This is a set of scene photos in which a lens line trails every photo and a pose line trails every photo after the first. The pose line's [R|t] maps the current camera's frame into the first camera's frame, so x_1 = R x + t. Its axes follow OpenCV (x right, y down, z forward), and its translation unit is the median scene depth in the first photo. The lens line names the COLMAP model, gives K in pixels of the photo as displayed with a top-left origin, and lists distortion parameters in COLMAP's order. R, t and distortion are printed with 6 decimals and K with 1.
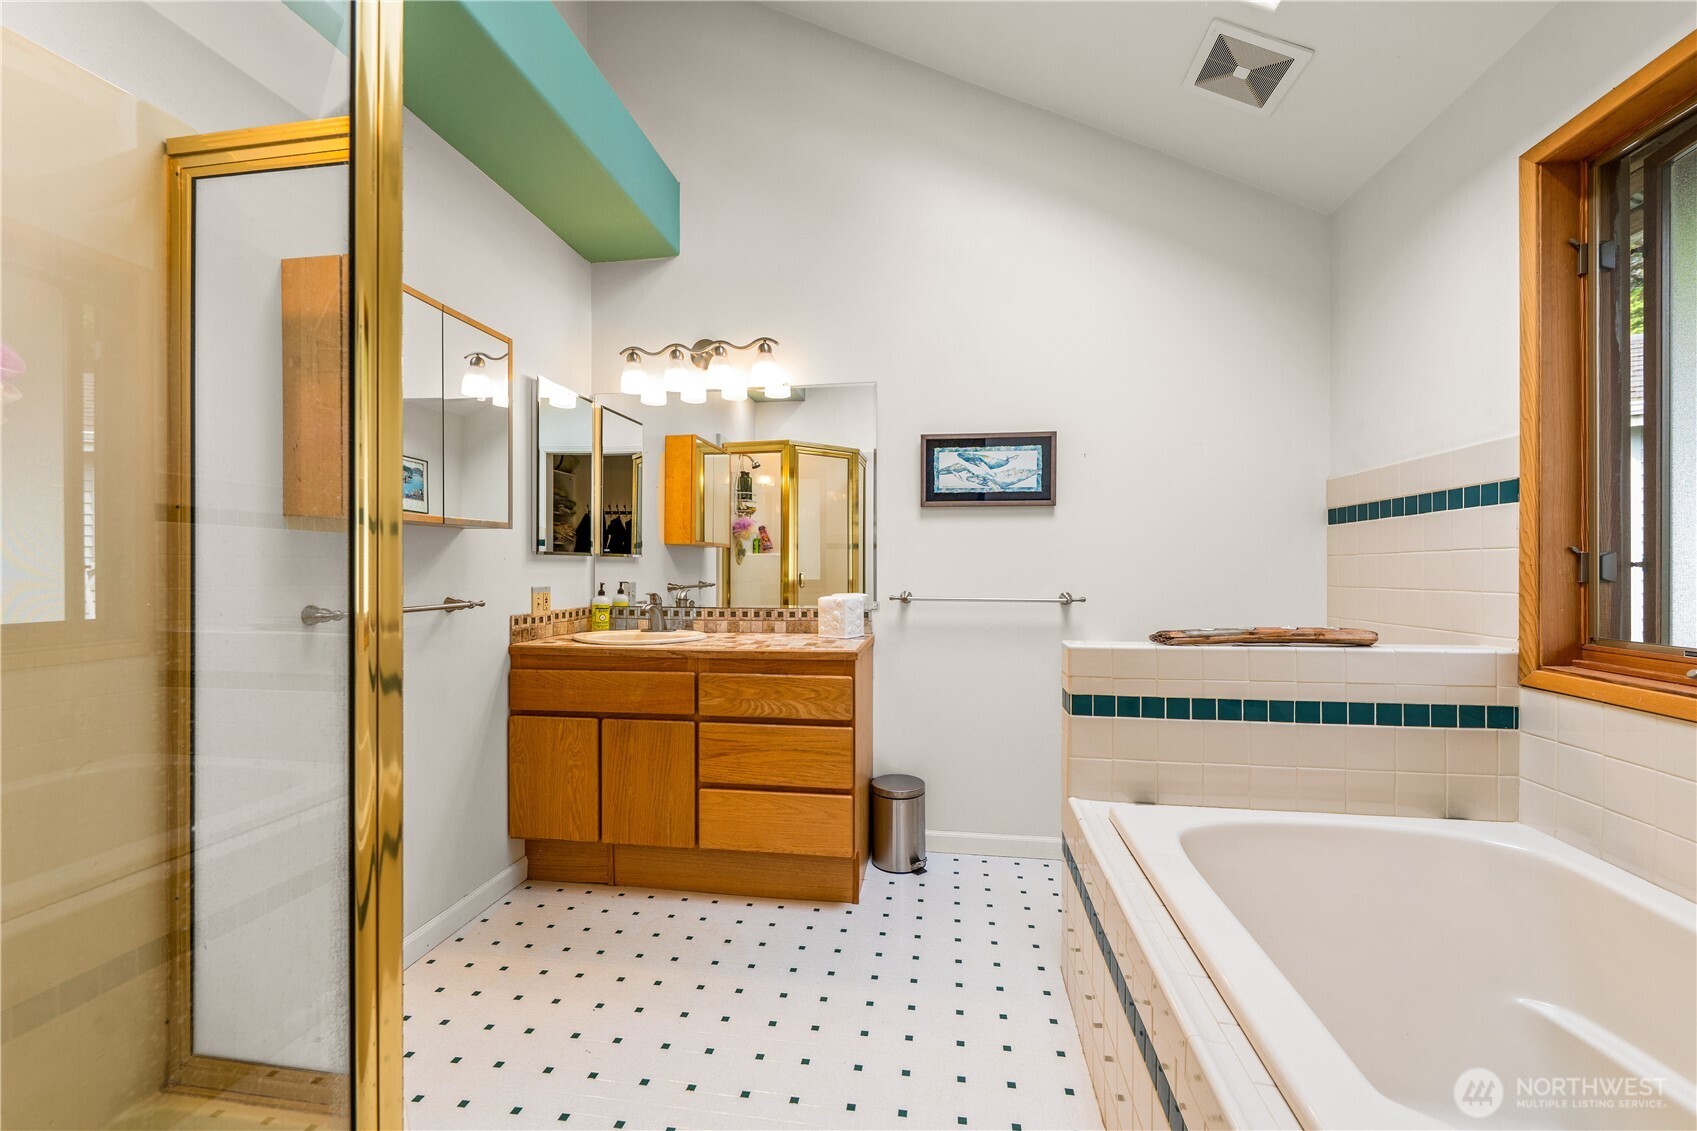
lens RADIAL K [[684.3, 0, 845.6], [0, 684.3, 565.7], [0, 0, 1]] dist [0.003842, -0.002756]
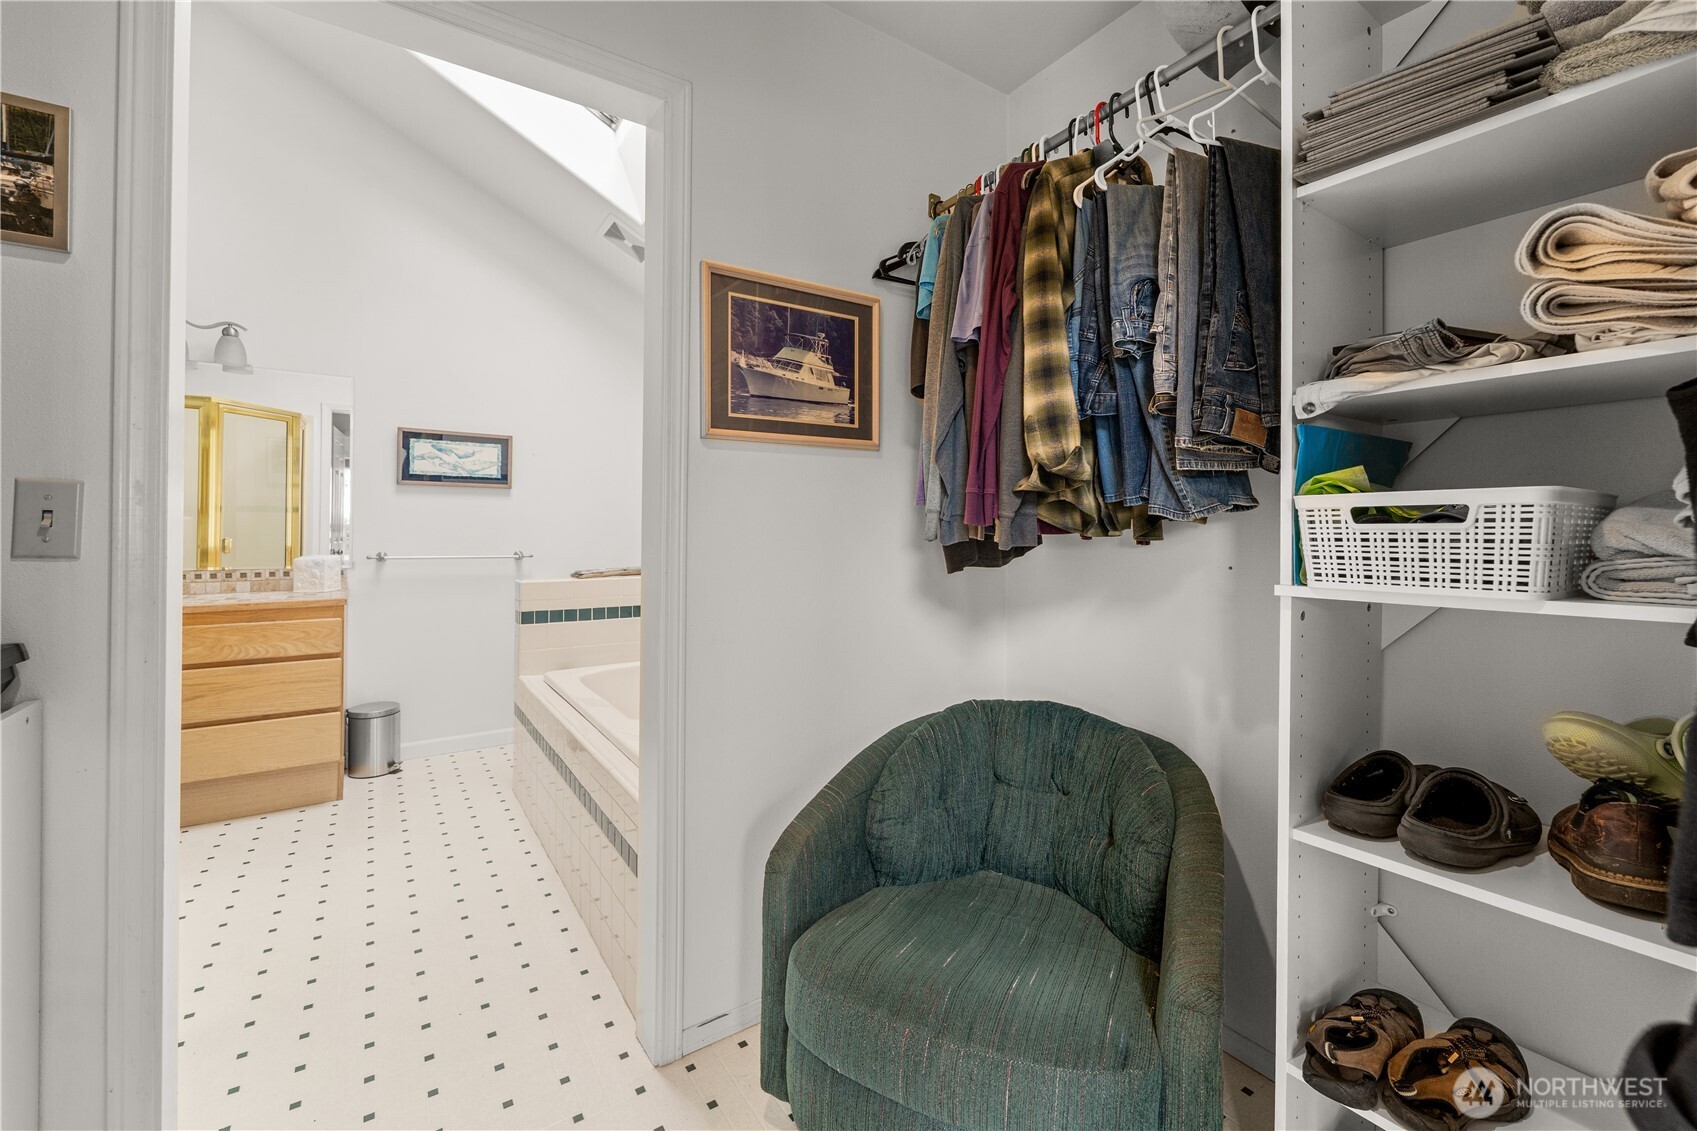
lens RADIAL K [[684.3, 0, 835.9], [0, 684.3, 530.2], [0, 0, 1]] dist [0.003842, -0.002756]
pose [[0.738822, 0.006064, 0.673873, -0.149722], [-0.003790, 0.999981, -0.004844, 0.000923], [-0.673890, 0.001025, 0.738831, -0.494489]]
